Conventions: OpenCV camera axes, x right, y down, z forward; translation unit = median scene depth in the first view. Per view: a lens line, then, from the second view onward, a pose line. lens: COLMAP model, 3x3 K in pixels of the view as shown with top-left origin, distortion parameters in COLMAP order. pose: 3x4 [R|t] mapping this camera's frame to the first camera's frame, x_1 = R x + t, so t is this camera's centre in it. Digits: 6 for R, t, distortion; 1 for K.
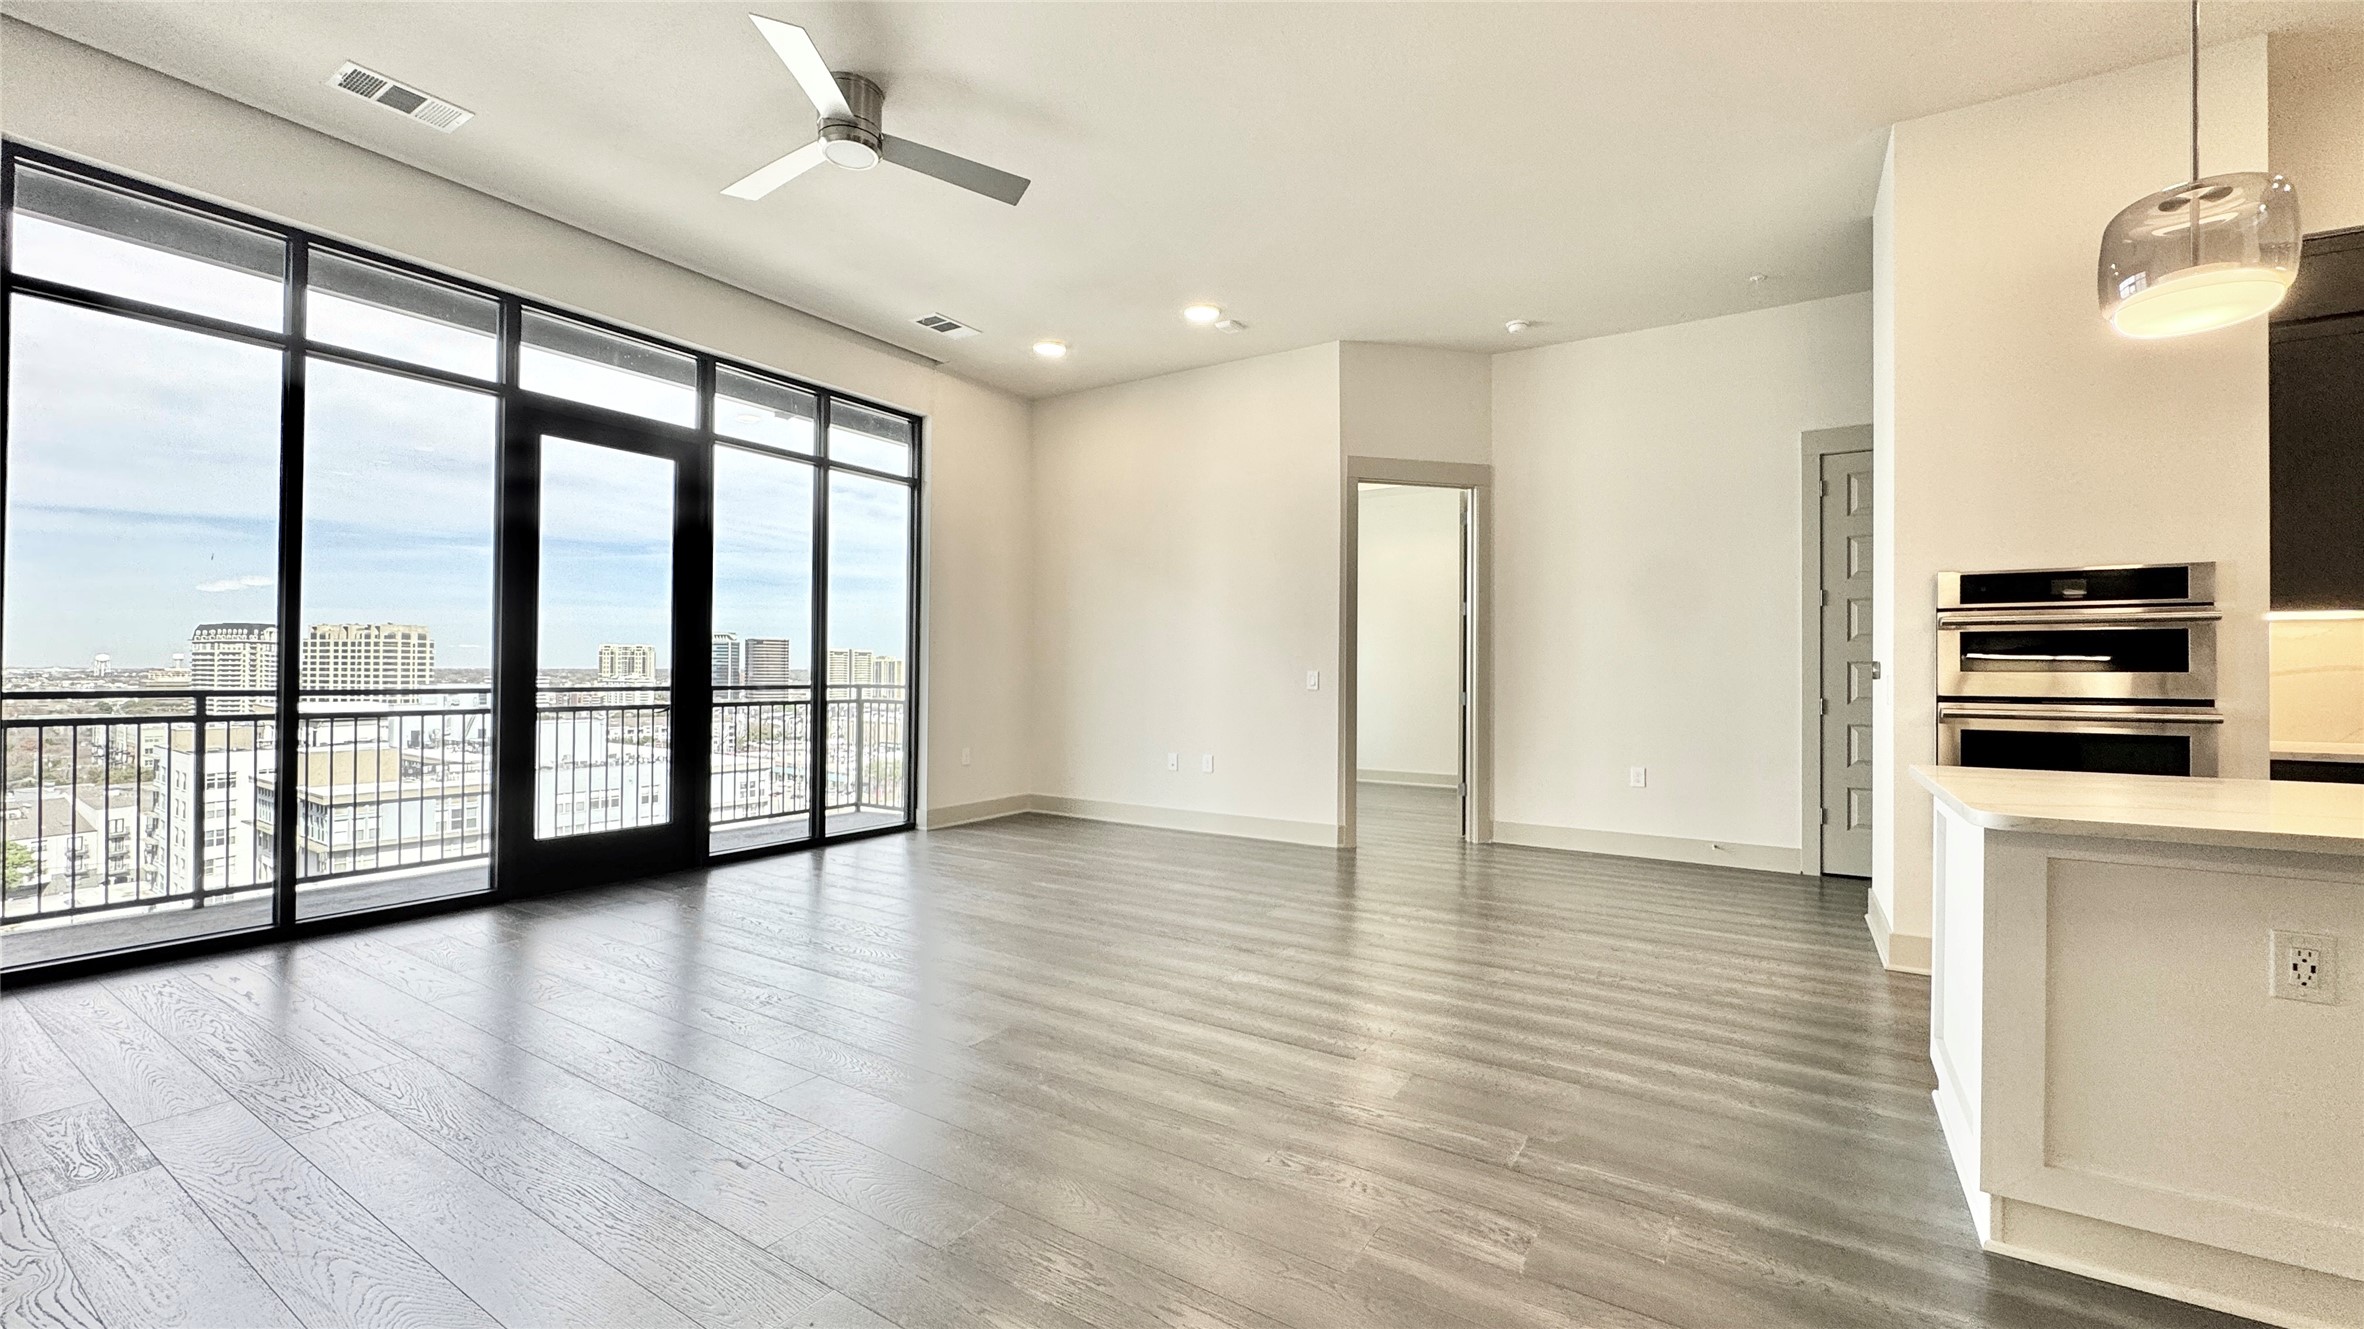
lens RADIAL K [[940.9, 0, 1180.5], [0, 940.9, 664.7], [0, 0, 1]] dist [-0.003337, 0.001013]
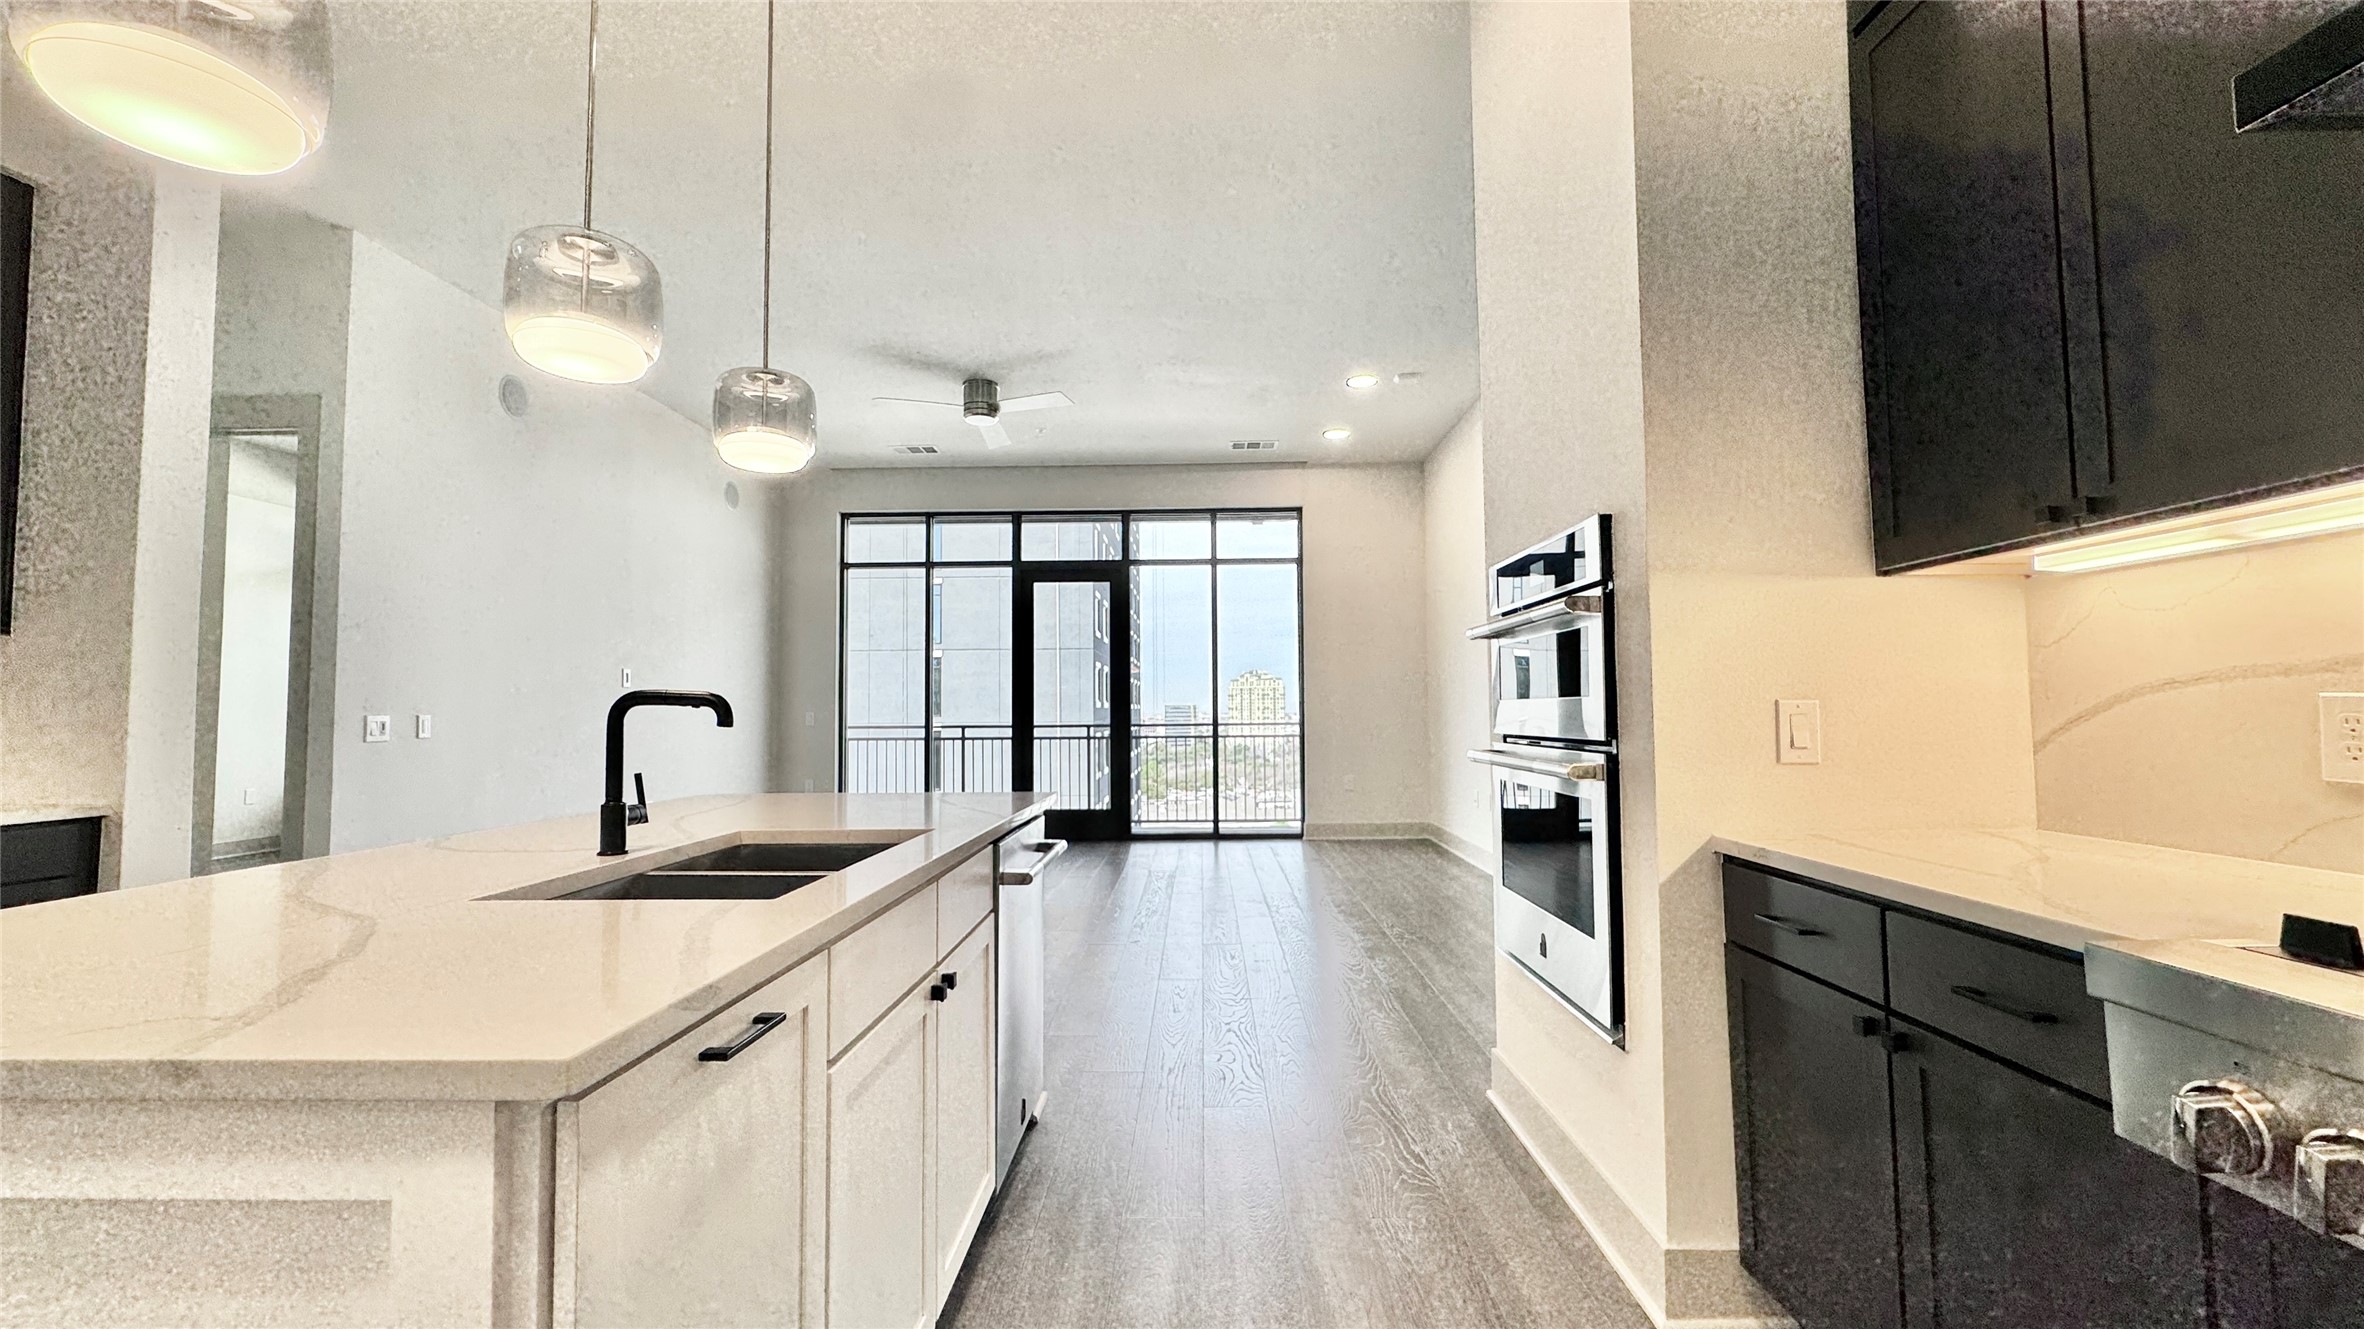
lens RADIAL K [[940.9, 0, 1178.1], [0, 940.9, 659.1], [0, 0, 1]] dist [-0.003337, 0.001013]
pose [[0.517861, -0.058110, -0.853489, 0.876194], [0.017890, 0.998208, -0.057108, 0.008439], [0.855278, 0.014305, 0.517972, 0.267250]]
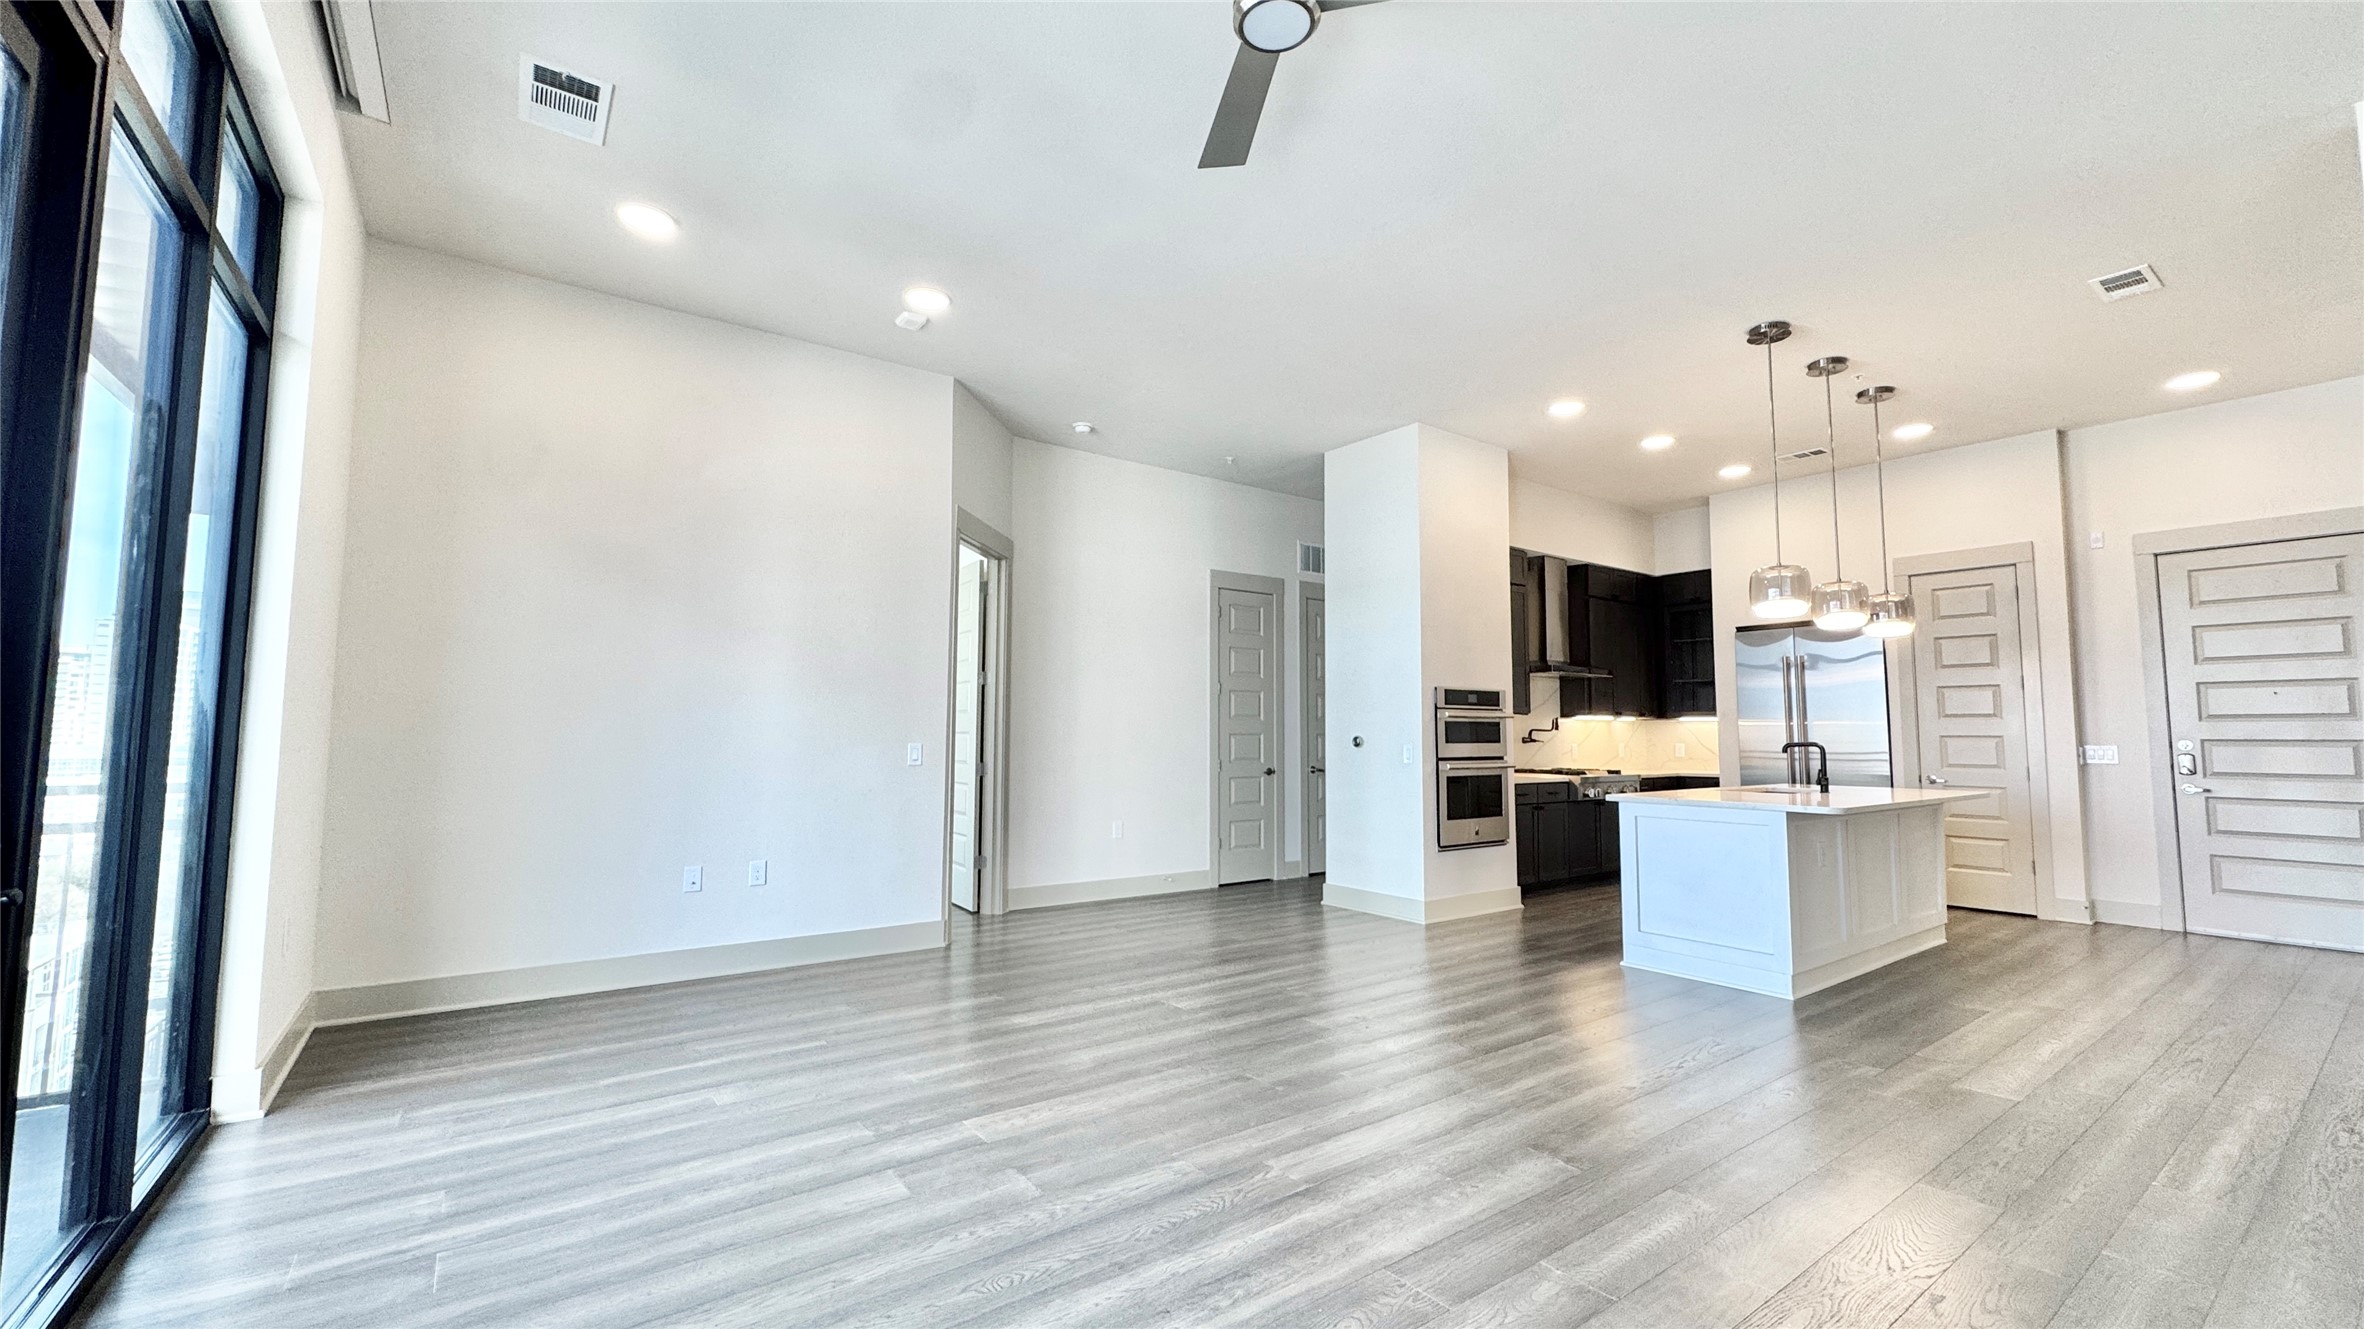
lens RADIAL K [[940.9, 0, 1184.1], [0, 940.9, 658.1], [0, 0, 1]] dist [-0.003337, 0.001013]
pose [[0.359542, 0.073627, 0.930220, -0.660520], [-0.009647, 0.997122, -0.075193, -0.009572], [-0.933079, 0.018061, 0.359217, 0.541471]]
